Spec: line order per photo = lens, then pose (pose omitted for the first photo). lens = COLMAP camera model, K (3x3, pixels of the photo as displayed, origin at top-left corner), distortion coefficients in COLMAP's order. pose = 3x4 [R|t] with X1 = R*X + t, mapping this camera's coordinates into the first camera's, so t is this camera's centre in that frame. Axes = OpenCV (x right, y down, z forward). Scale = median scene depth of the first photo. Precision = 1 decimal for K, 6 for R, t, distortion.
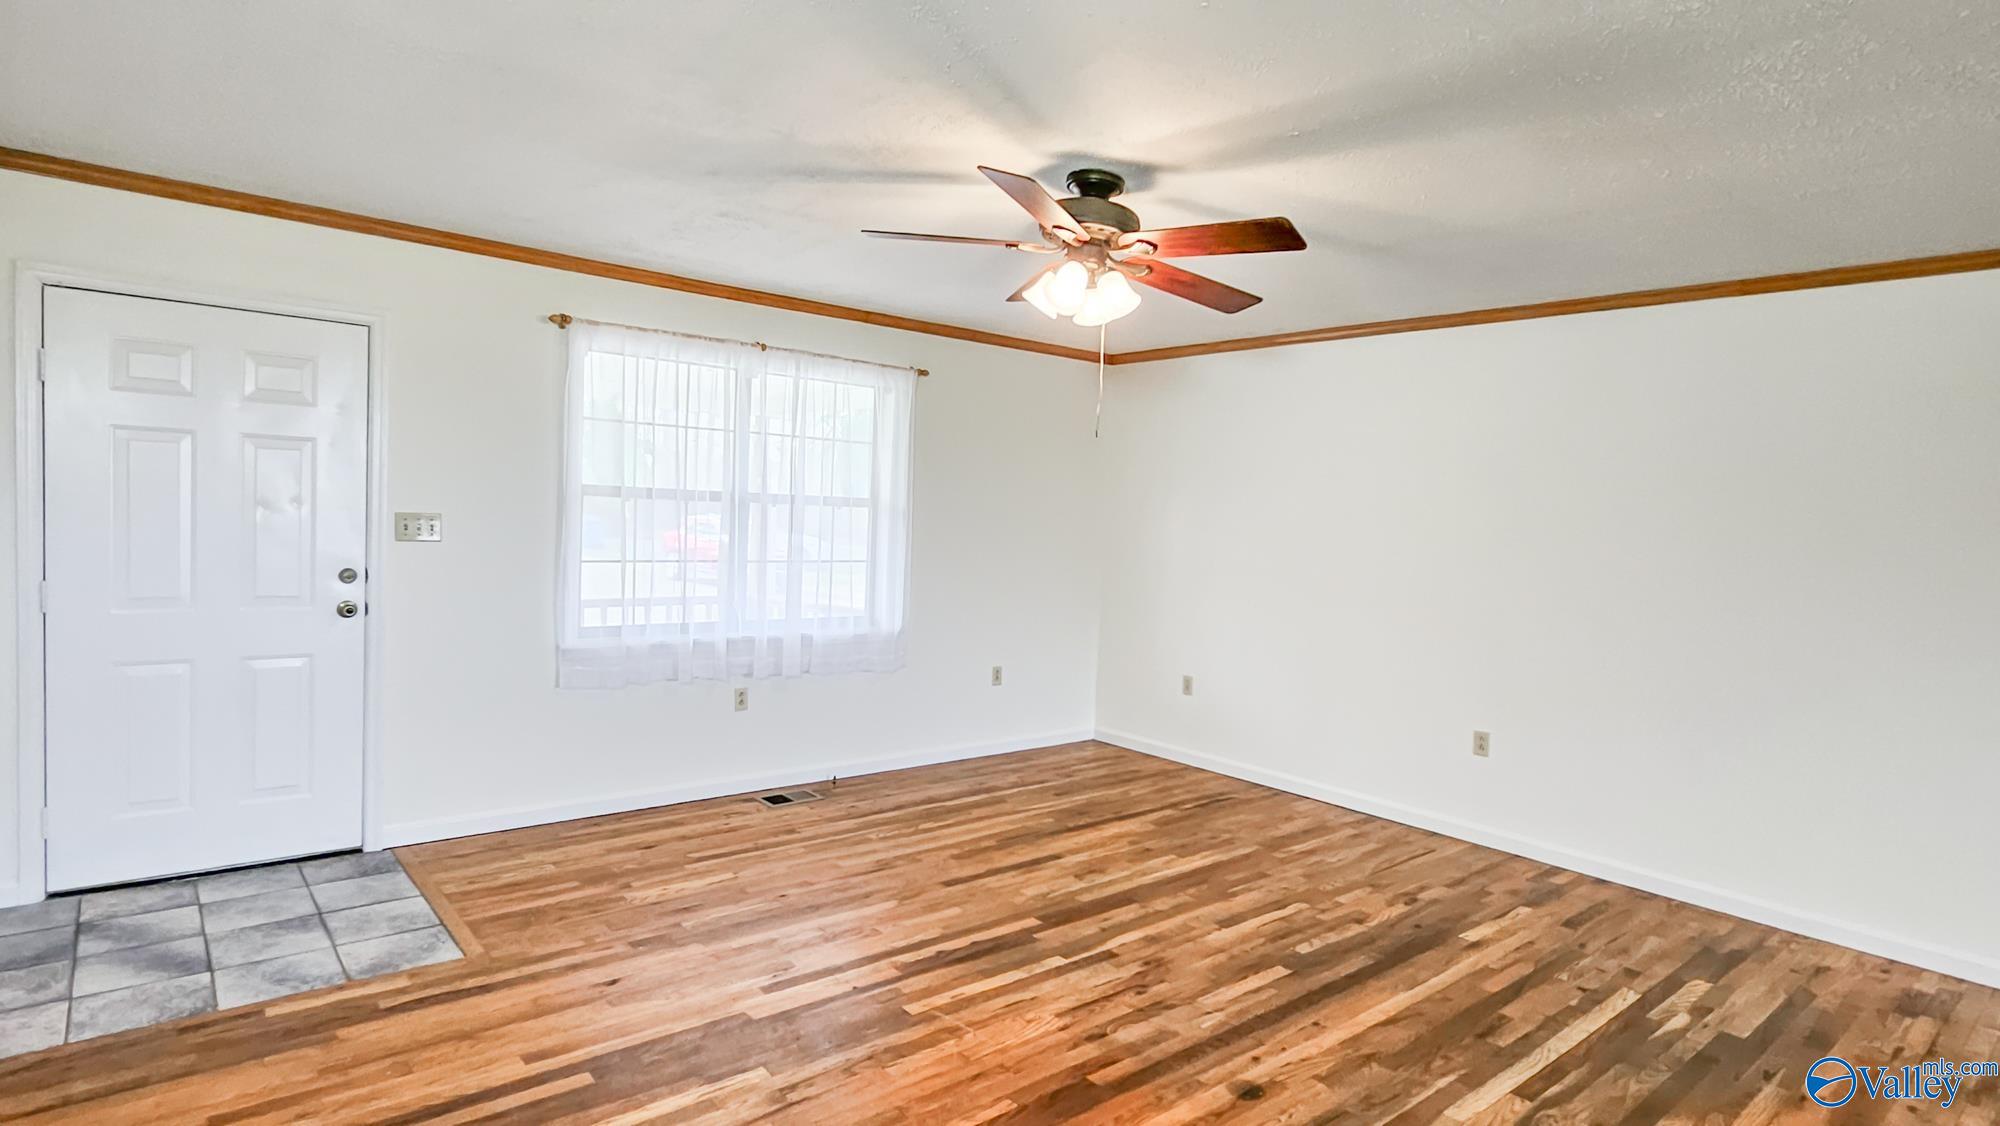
lens RADIAL K [[1037.1, 0, 1000.0], [0, 1037.1, 563.0], [0, 0, 1]] dist [0.001176, -0.002153]
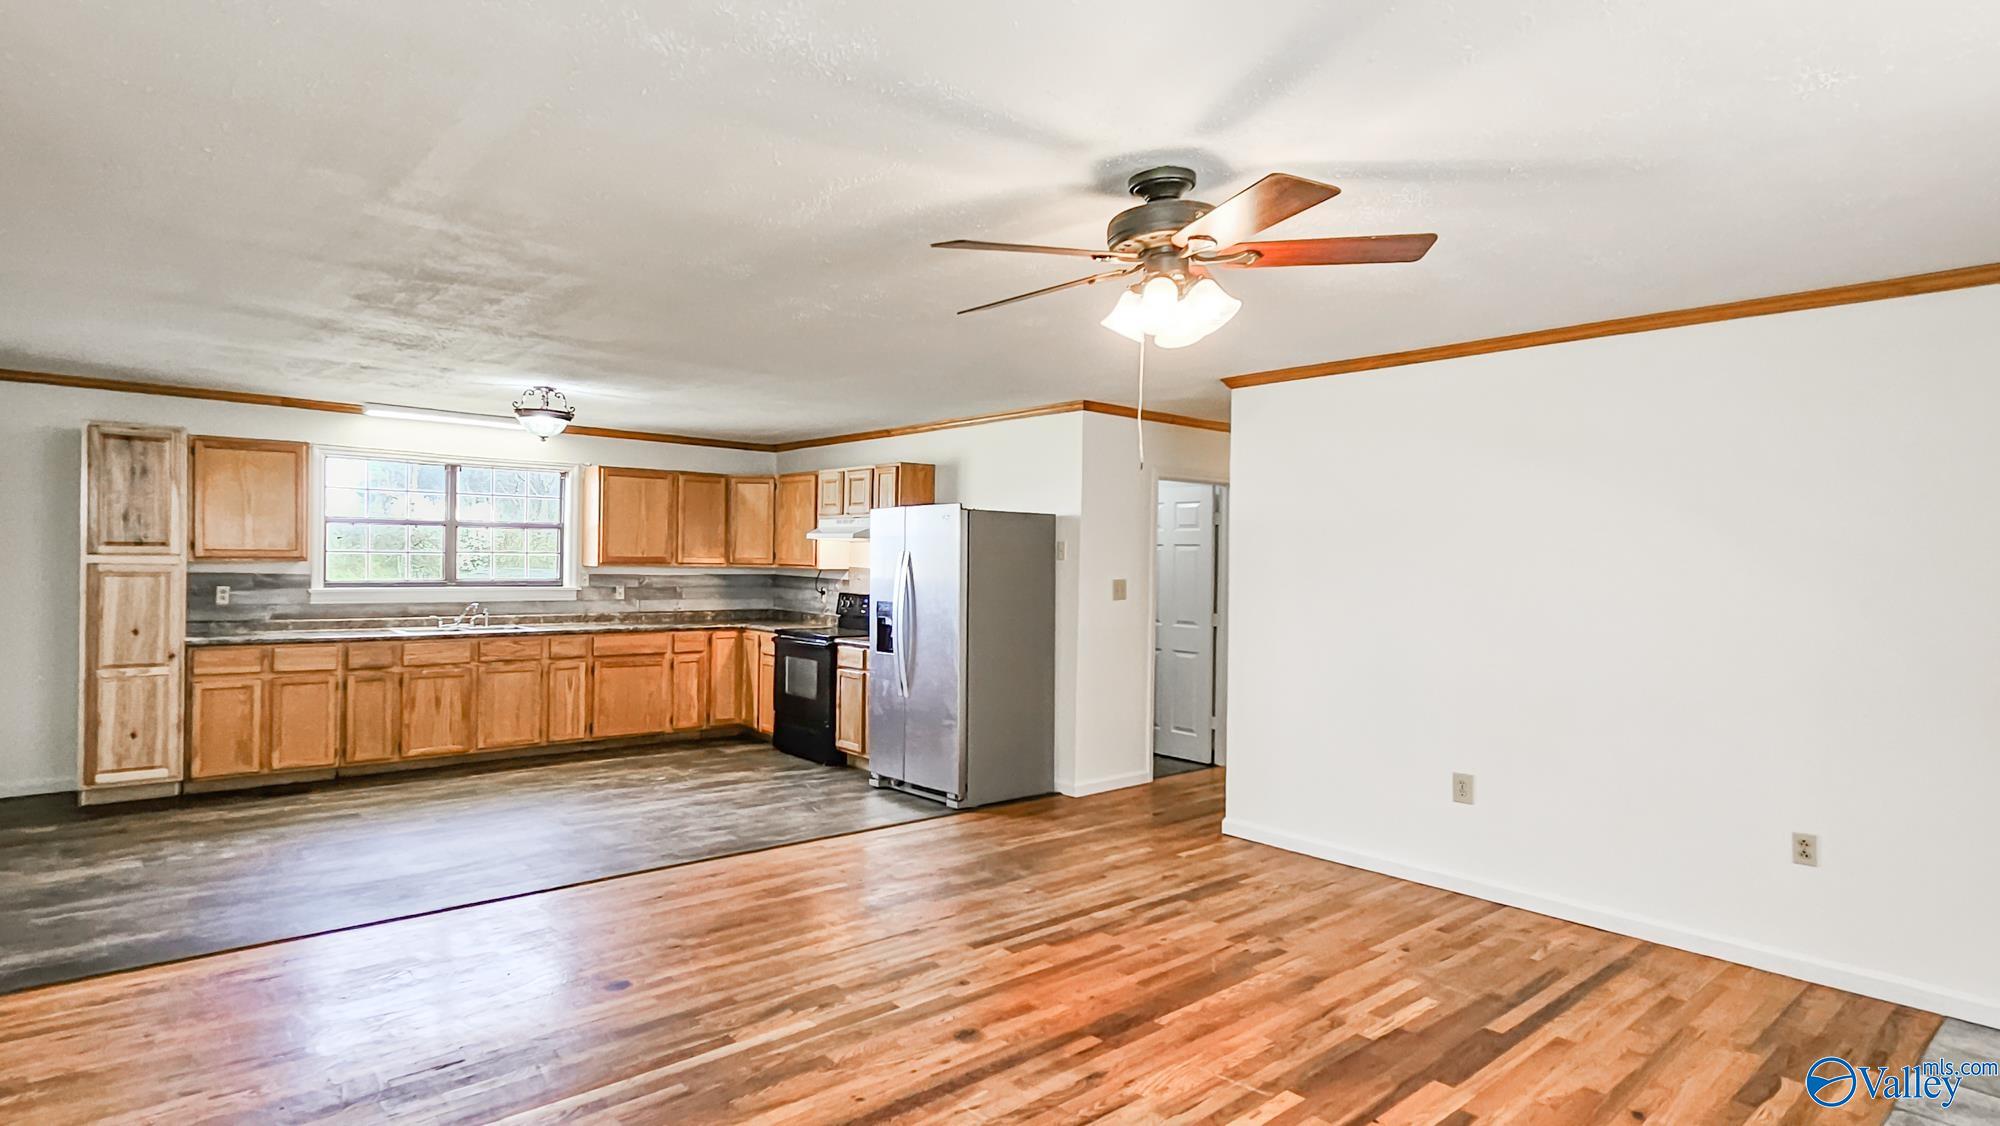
lens RADIAL K [[1037.1, 0, 1000.0], [0, 1037.1, 563.0], [0, 0, 1]] dist [0.001176, -0.002153]
pose [[-0.998025, -0.059409, -0.020389, 0.170910], [-0.060376, 0.996890, 0.050640, -0.064148], [0.017317, 0.051771, -0.998509, 1.429512]]
